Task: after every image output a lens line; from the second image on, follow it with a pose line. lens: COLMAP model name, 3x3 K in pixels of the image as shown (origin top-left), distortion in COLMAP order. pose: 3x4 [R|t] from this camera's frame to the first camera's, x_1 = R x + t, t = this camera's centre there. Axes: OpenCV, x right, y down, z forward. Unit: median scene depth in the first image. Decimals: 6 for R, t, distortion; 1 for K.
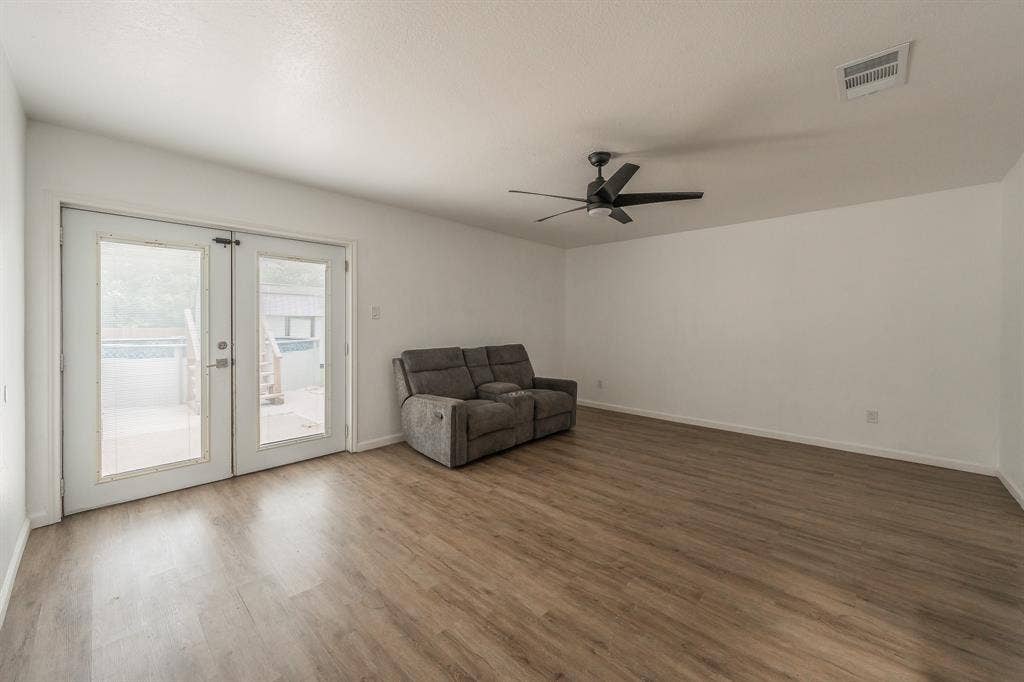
lens RADIAL K [[385.4, 0, 513.7], [0, 385.4, 337.4], [0, 0, 1]] dist [0.000409, 0.000069]
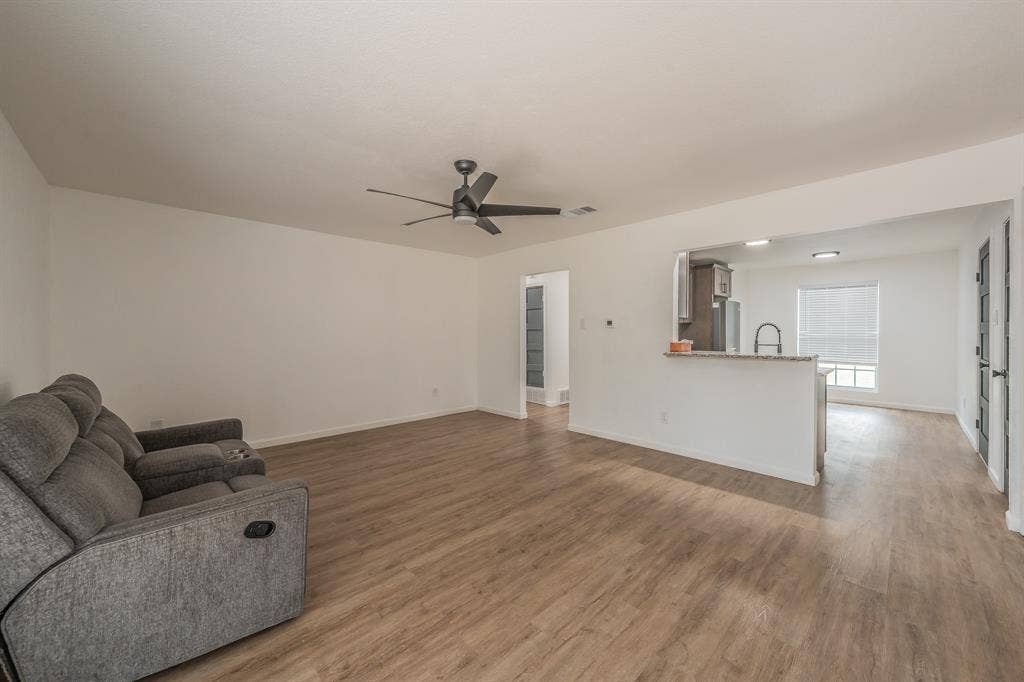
lens RADIAL K [[385.4, 0, 513.7], [0, 385.4, 337.4], [0, 0, 1]] dist [0.000409, 0.000069]
pose [[0.052239, -0.015492, 0.998514, -0.791392], [0.032829, 0.999366, 0.013787, -0.028264], [-0.998095, 0.032060, 0.052714, 0.831702]]
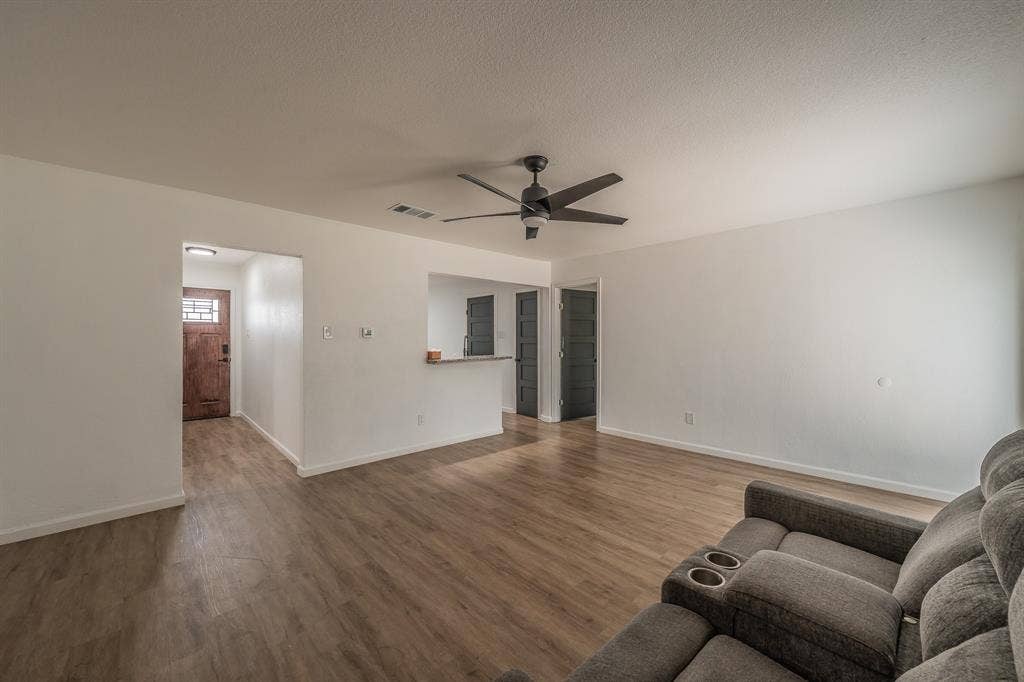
lens RADIAL K [[401.6, 0, 504.5], [0, 401.6, 329.2], [0, 0, 1]] dist [0.000263, -0.000010]
pose [[-0.997682, -0.001099, 0.068036, 0.234863], [-0.000238, 0.999920, 0.012663, -0.085726], [-0.068045, 0.012617, -0.997602, 2.001120]]
